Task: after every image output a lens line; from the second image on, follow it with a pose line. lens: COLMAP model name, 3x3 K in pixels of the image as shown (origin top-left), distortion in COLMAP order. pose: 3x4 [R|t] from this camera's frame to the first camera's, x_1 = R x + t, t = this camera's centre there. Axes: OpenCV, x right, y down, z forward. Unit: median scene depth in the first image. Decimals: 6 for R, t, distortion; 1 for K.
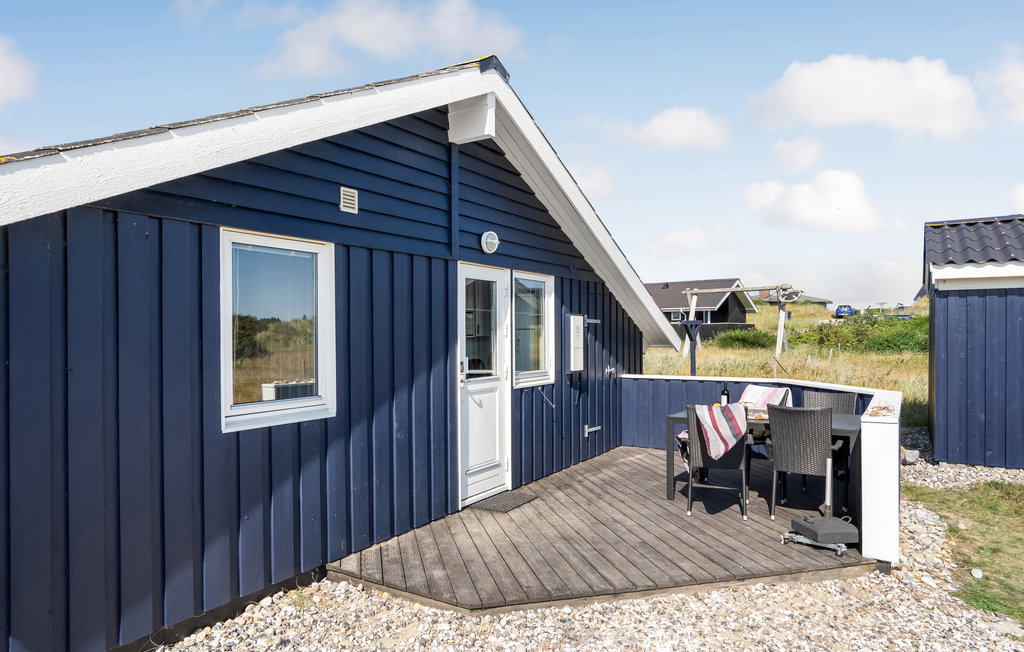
lens RADIAL K [[634.1, 0, 512.0], [0, 634.1, 326.0], [0, 0, 1]] dist [0.001655, 0.000401]
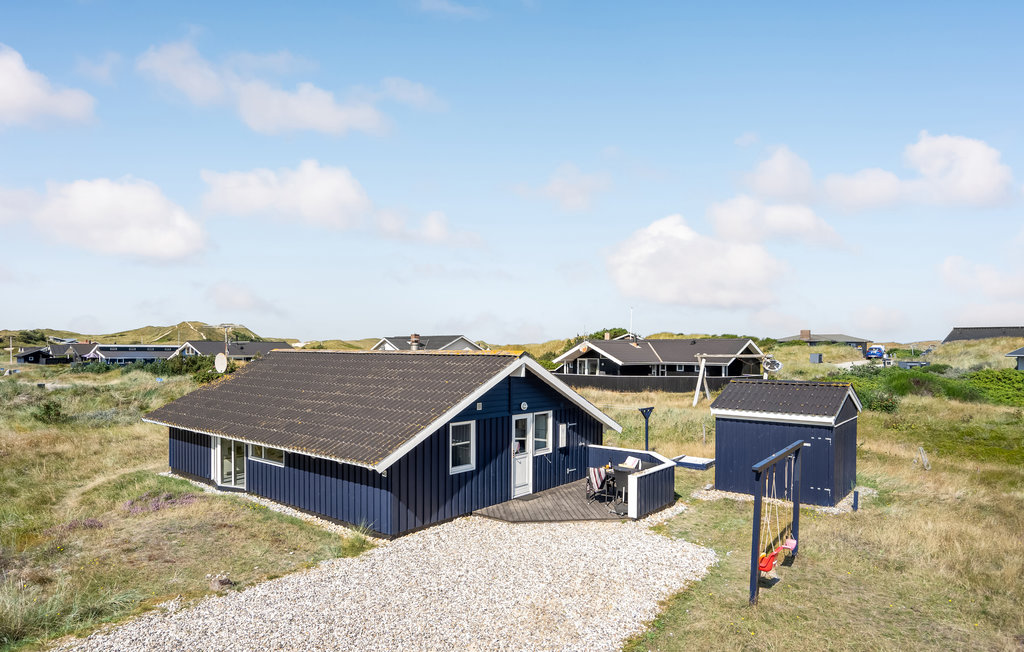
lens RADIAL K [[617.9, 0, 512.0], [0, 617.9, 326.0], [0, 0, 1]] dist [-0.035381, 0.000029]
pose [[0.992005, 0.009767, -0.125824, 0.257526], [-0.012740, 0.999658, -0.022844, -0.429887], [0.125558, 0.024265, 0.991790, -1.776575]]
